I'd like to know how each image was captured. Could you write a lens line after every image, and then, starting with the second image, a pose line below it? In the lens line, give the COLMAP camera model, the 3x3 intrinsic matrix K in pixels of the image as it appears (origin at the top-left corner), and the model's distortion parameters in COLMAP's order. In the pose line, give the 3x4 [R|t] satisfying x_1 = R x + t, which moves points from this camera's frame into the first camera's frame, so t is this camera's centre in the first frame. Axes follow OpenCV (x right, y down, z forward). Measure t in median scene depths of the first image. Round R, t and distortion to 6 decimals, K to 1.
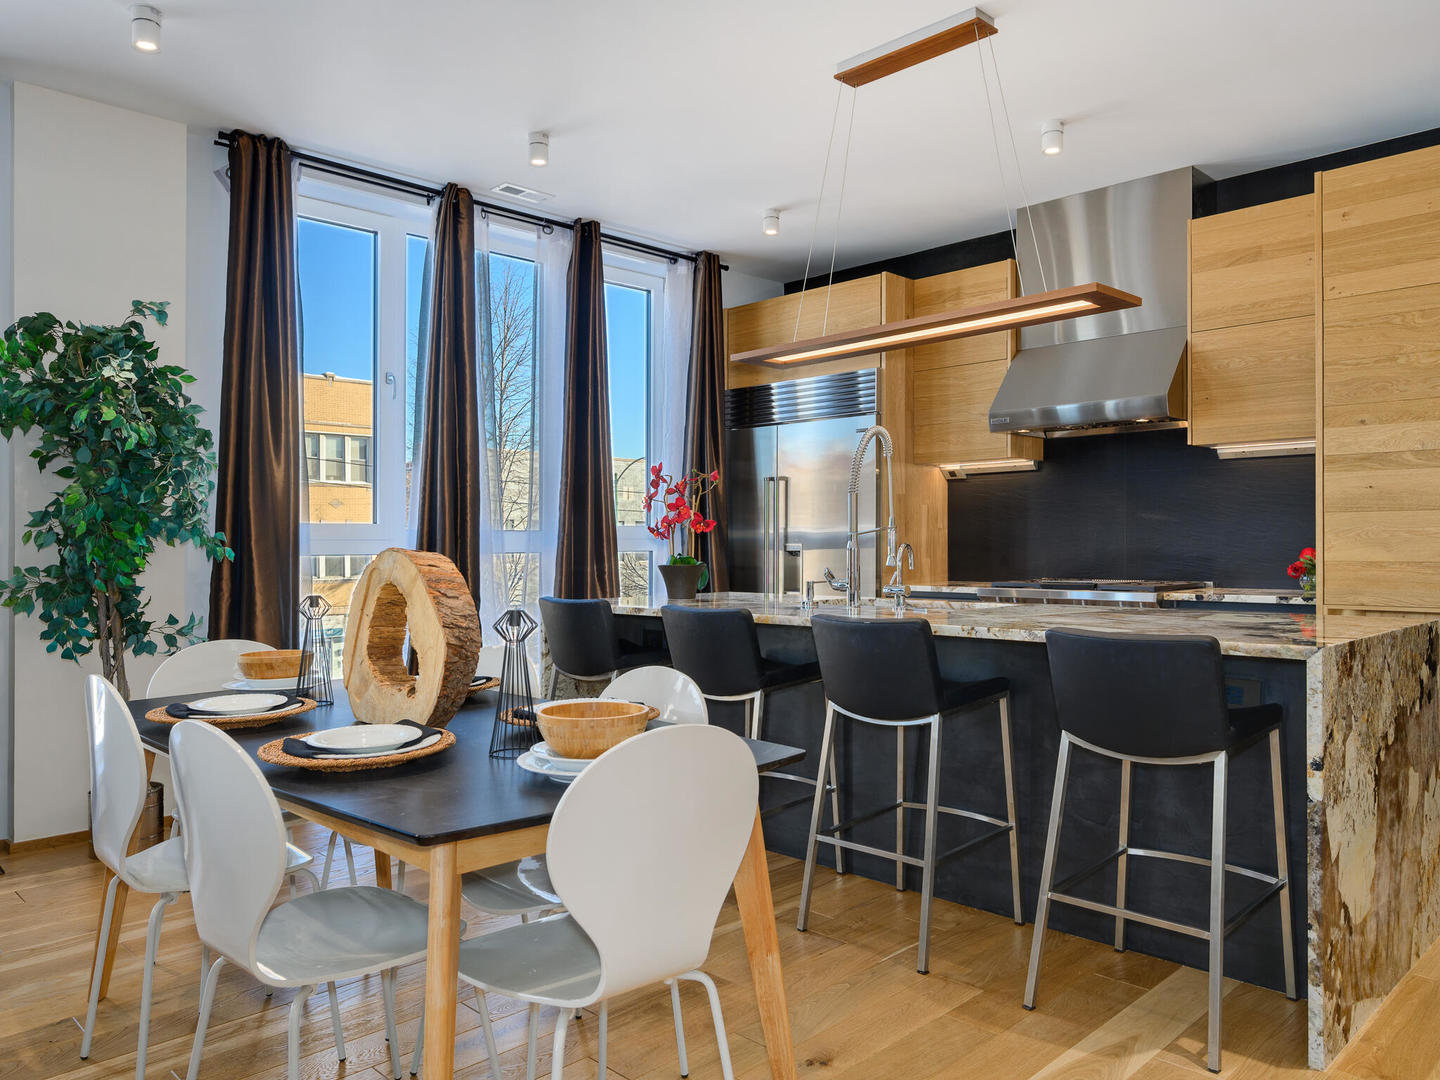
lens RADIAL K [[1058.8, 0, 760.9], [0, 1058.8, 524.5], [0, 0, 1]] dist [0.001906, -0.000573]
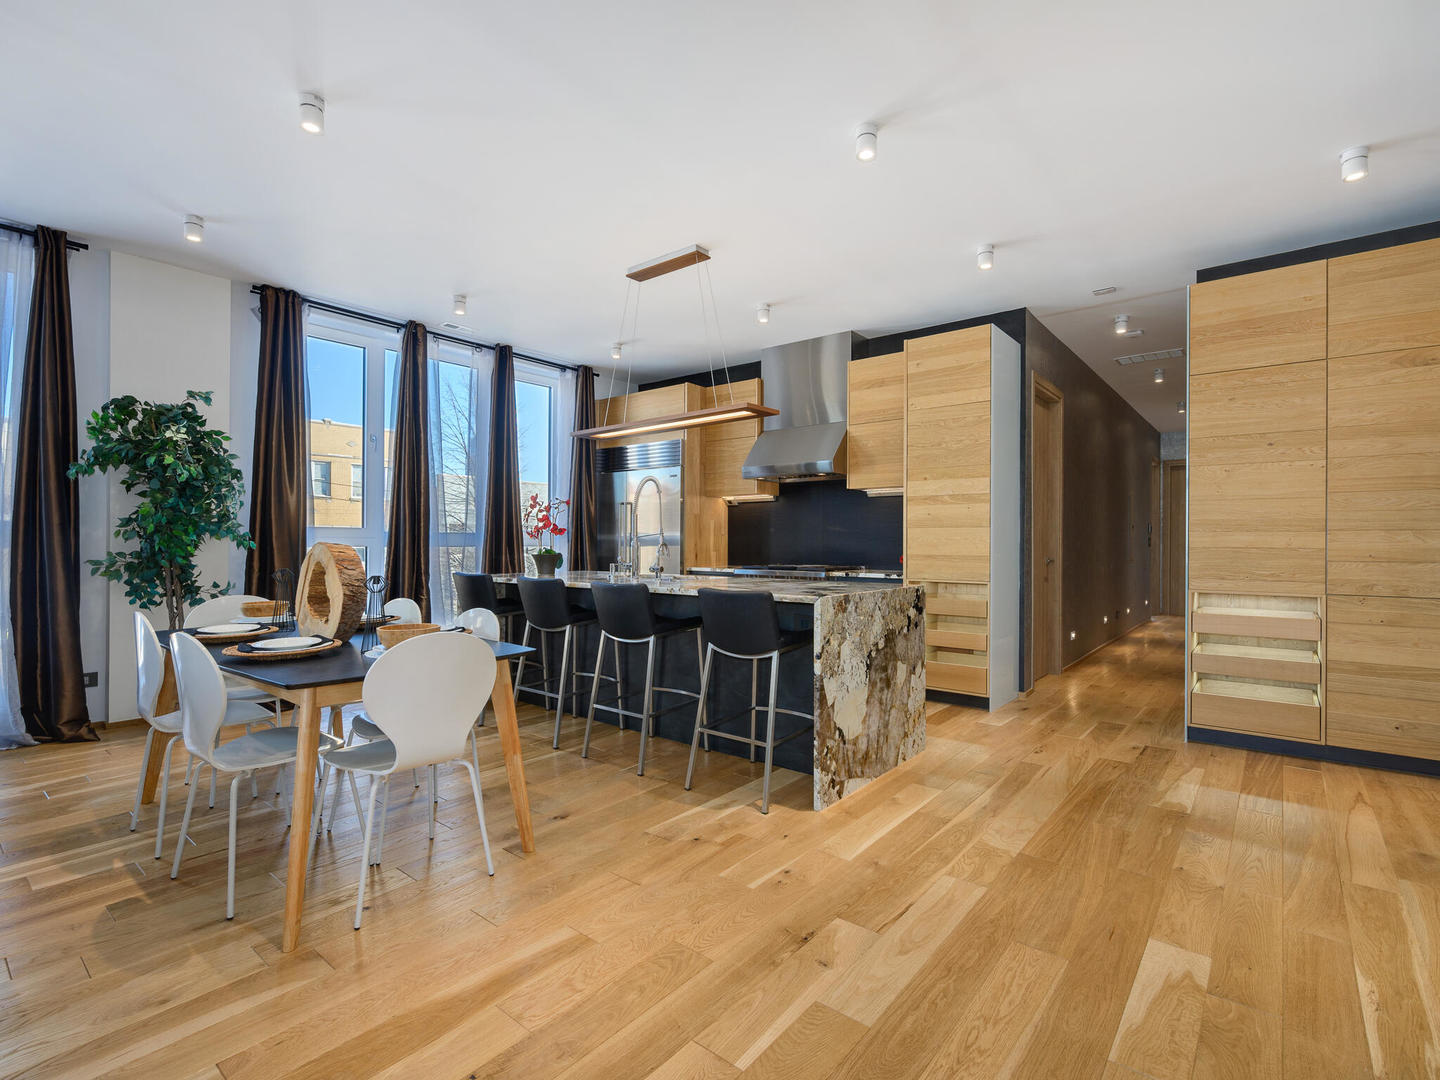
lens RADIAL K [[684.1, 0, 757.1], [0, 684.1, 536.0], [0, 0, 1]] dist [0.000045, 0.000052]
pose [[0.993423, 0.010695, 0.114002, 0.149223], [-0.011493, 0.999914, 0.006348, -0.002241], [-0.113924, -0.007617, 0.993460, -0.140554]]
